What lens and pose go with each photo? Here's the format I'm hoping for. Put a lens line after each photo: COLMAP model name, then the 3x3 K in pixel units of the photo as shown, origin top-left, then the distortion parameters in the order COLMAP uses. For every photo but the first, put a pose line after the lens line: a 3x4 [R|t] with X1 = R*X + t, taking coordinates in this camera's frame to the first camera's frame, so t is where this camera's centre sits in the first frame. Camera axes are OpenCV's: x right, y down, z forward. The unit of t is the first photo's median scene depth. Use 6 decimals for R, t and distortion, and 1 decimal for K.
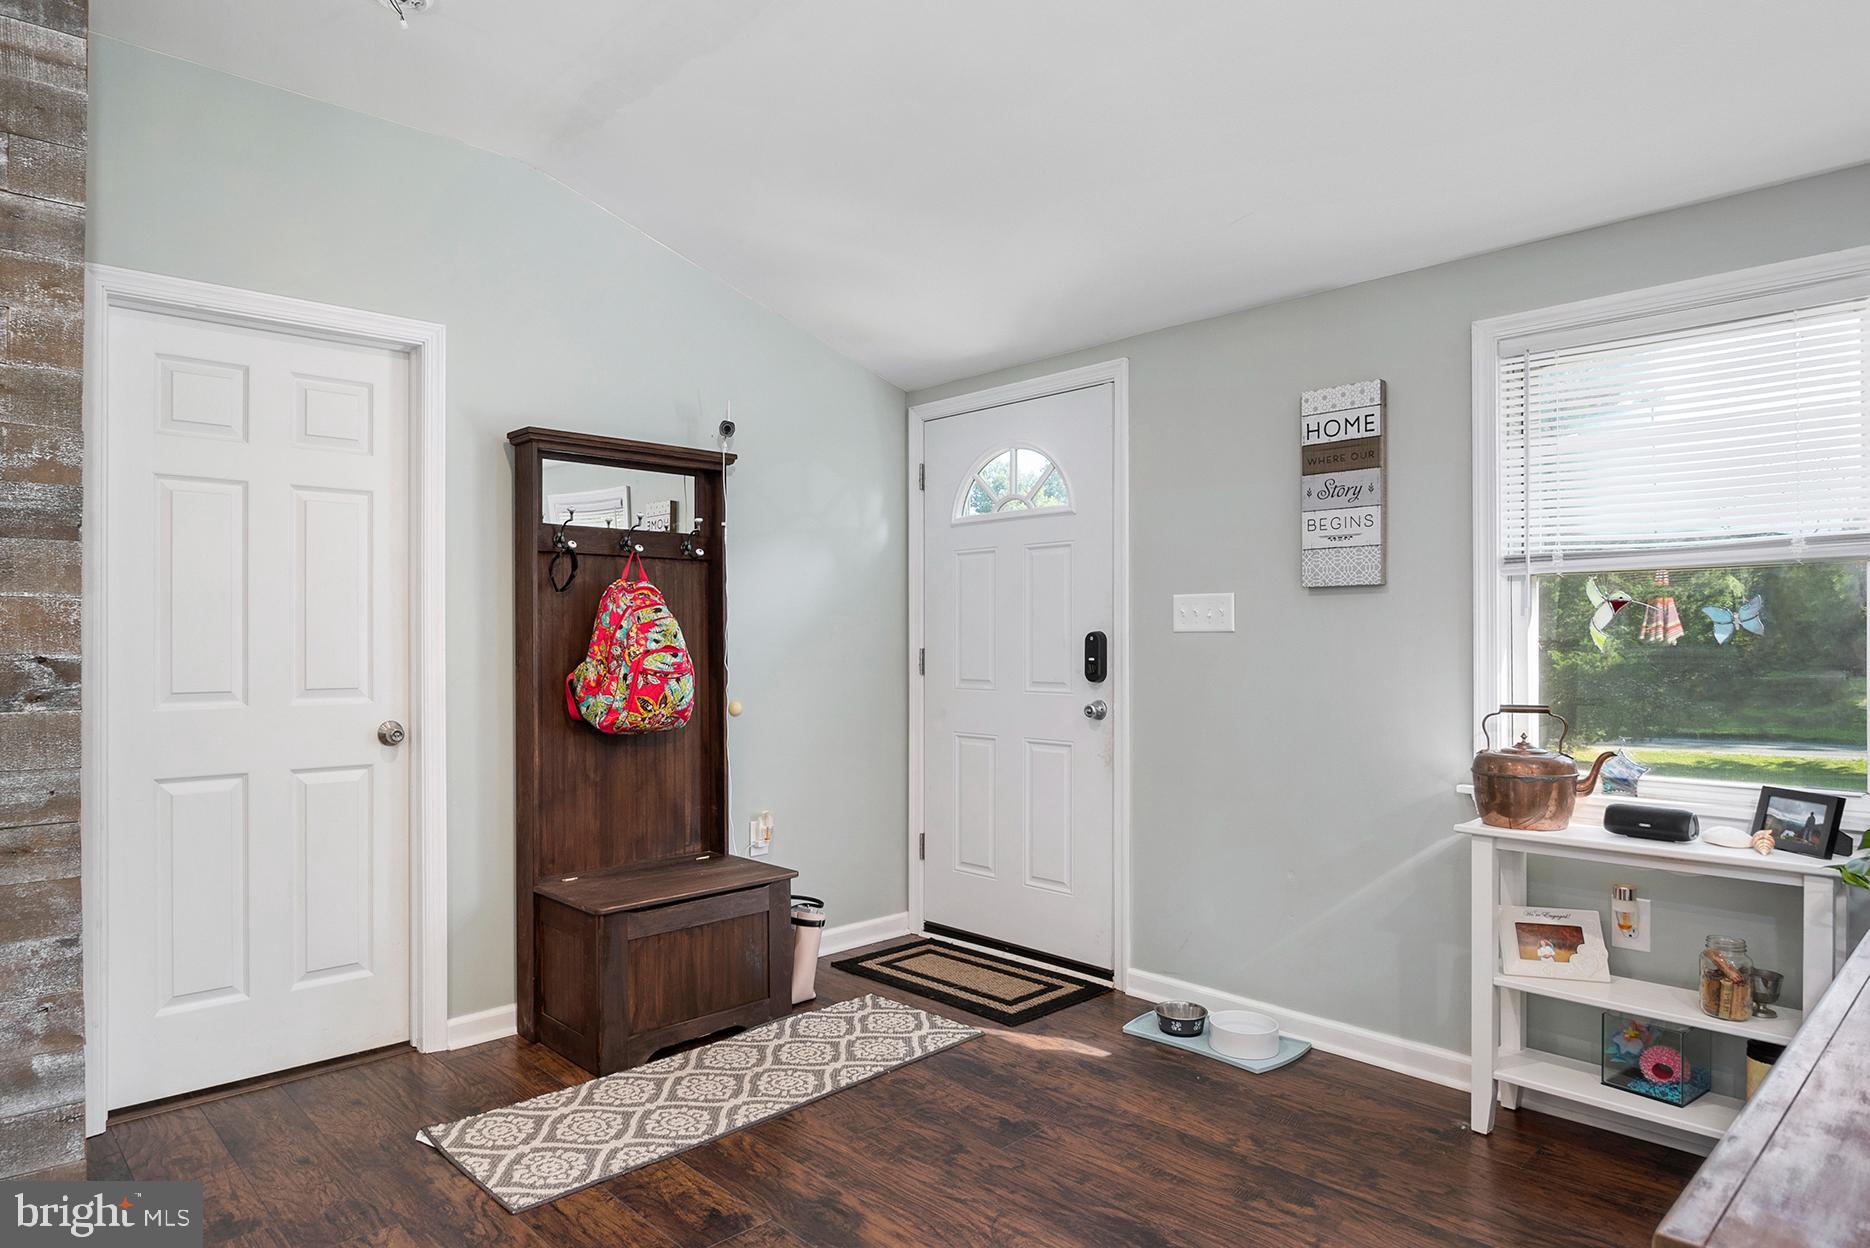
lens RADIAL K [[1080.0, 0, 933.7], [0, 1080.0, 648.9], [0, 0, 1]] dist [0.000986, -0.001406]
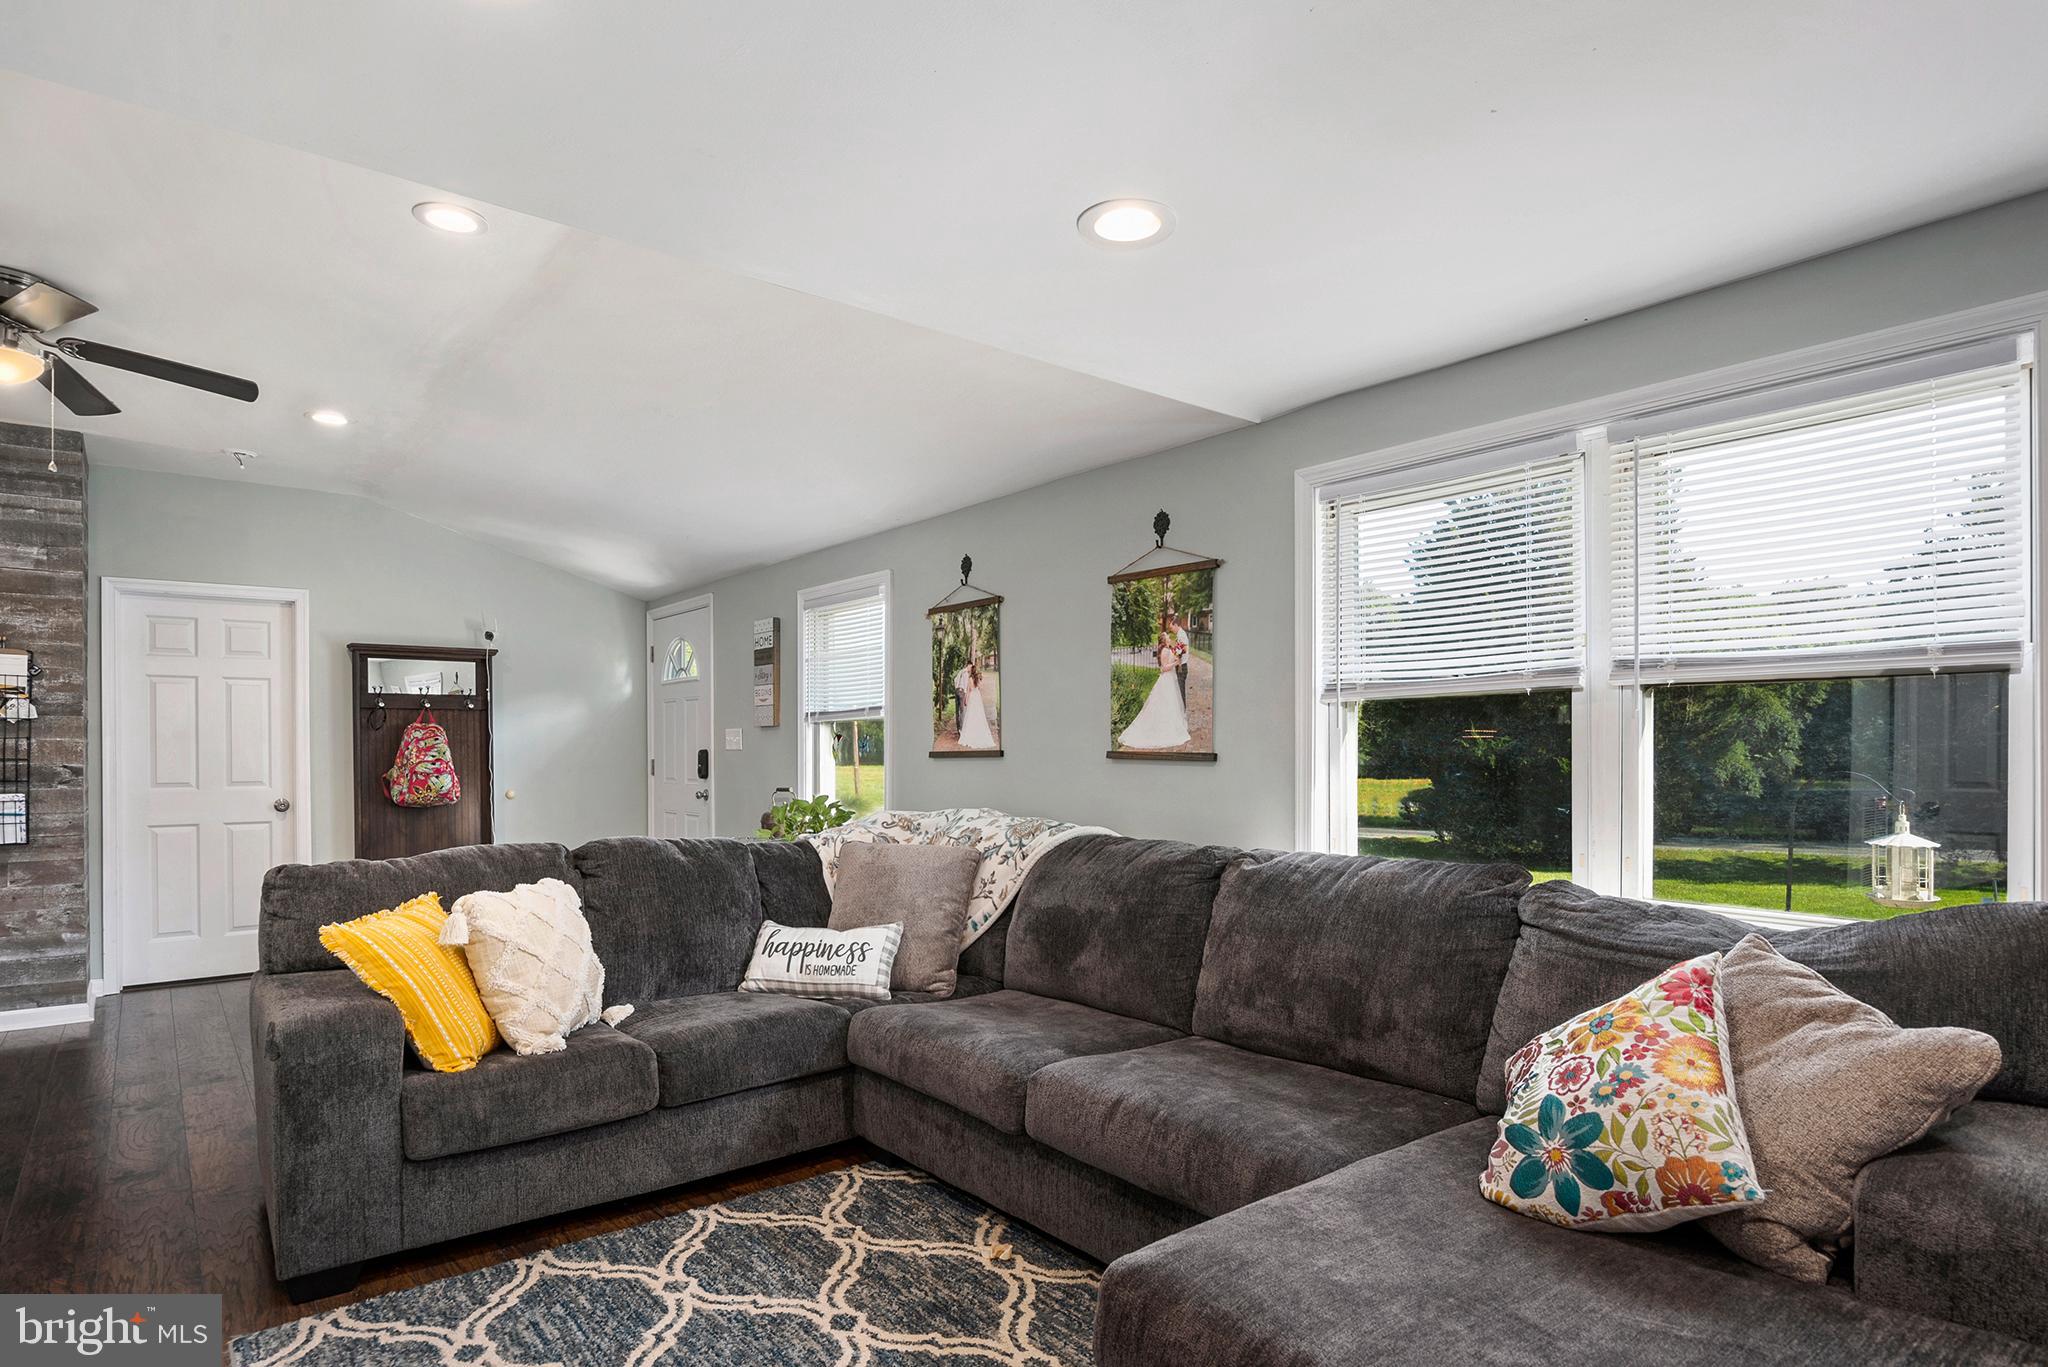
lens RADIAL K [[1046.6, 0, 1033.2], [0, 1046.6, 764.9], [0, 0, 1]] dist [0.015992, 0.000282]
pose [[0.998186, -0.003115, -0.060130, 0.894919], [0.003614, 0.999960, 0.008182, -0.003081], [0.060102, -0.008384, 0.998157, -0.746557]]
